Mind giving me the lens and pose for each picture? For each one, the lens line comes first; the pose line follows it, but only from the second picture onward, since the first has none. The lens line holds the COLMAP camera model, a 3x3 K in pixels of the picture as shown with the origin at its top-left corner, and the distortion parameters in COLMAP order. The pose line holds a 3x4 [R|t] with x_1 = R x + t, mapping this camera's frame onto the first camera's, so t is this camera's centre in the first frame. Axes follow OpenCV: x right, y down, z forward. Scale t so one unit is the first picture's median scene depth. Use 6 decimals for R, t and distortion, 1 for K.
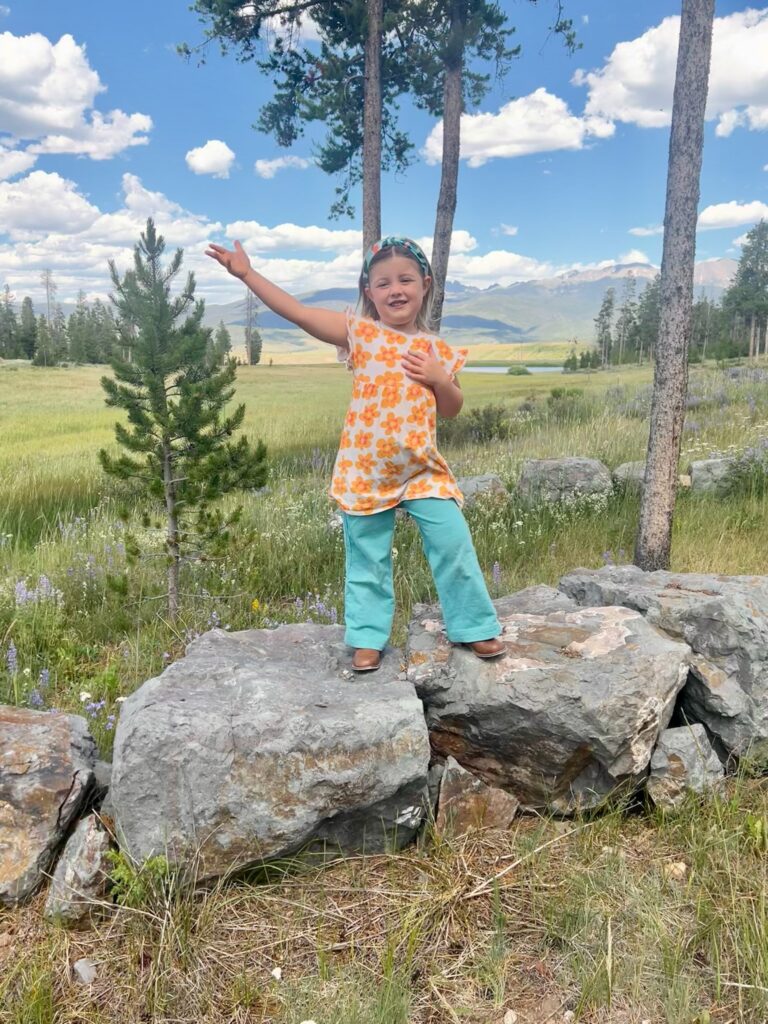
lens RADIAL K [[844.6, 0, 383.7], [0, 844.6, 506.3], [0, 0, 1]] dist [0.052705, -0.060618]
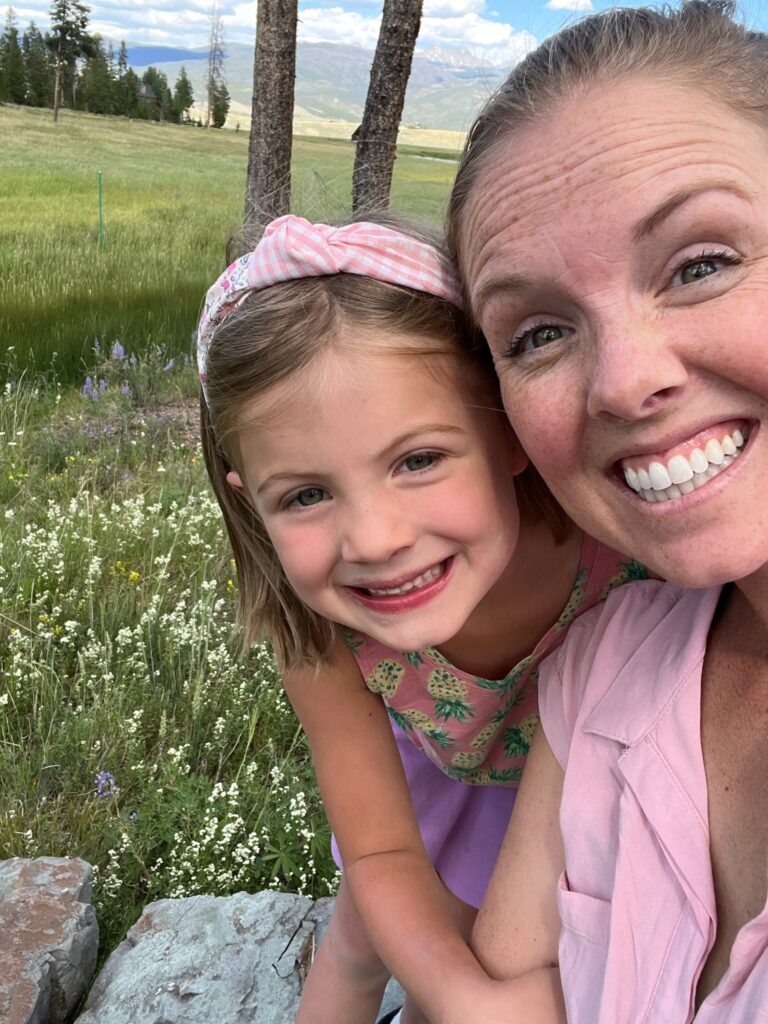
lens RADIAL K [[908.0, 0, 385.3], [0, 908.0, 515.7], [0, 0, 1]] dist [0.073145, -0.085024]
pose [[0.994671, 0.090045, 0.050224, 0.252466], [-0.098769, 0.971922, 0.213569, -0.492192], [-0.029583, -0.217392, 0.975636, 2.348792]]
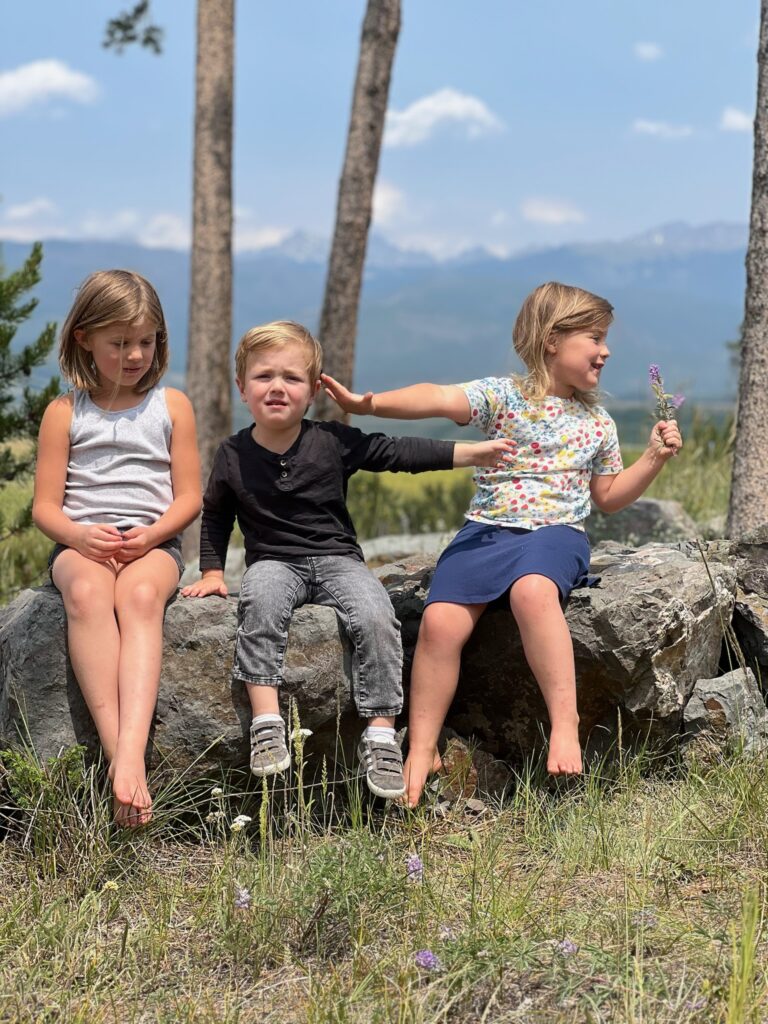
lens RADIAL K [[2275.8, 0, 380.7], [0, 2275.8, 463.6], [0, 0, 1]] dist [0.229301, 0.000000]
pose [[0.995522, 0.032959, 0.088594, -0.147617], [-0.018623, 0.987260, -0.158021, 0.408630], [-0.092674, 0.155664, 0.983453, -1.035639]]
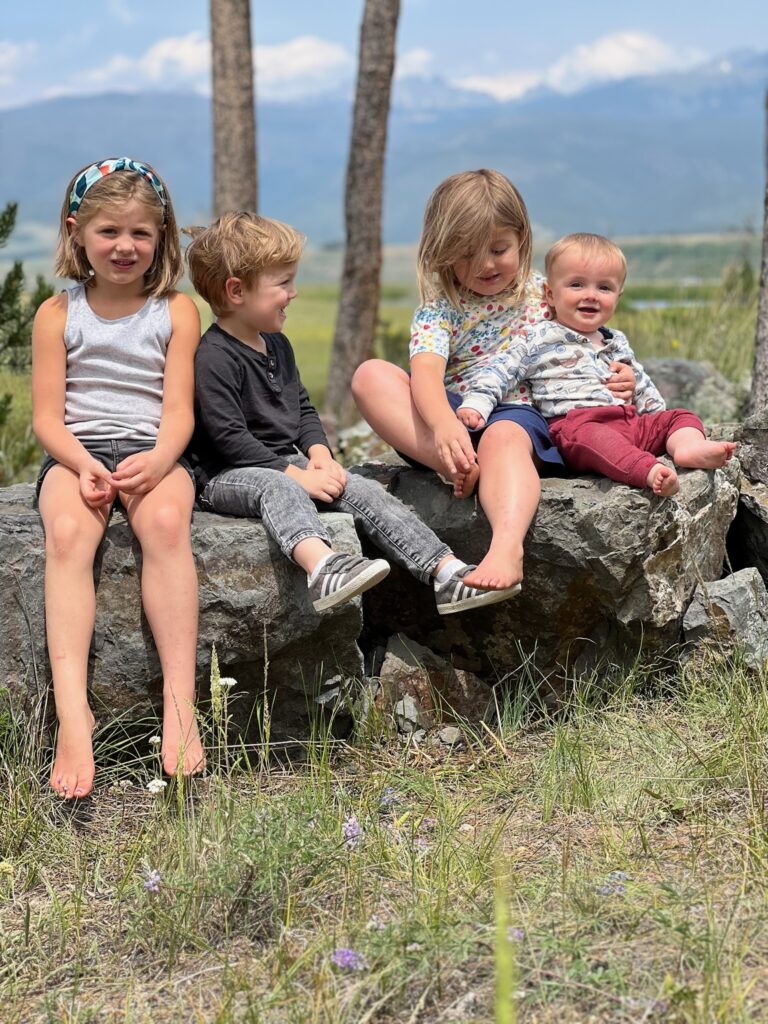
lens RADIAL K [[2275.8, 0, 391.5], [0, 2275.8, 466.6], [0, 0, 1]] dist [0.229301, 0.000000]
pose [[0.997977, -0.007697, 0.063107, -0.040201], [0.013358, 0.995873, -0.089774, 0.338720], [-0.062156, 0.090436, 0.993961, -0.846679]]
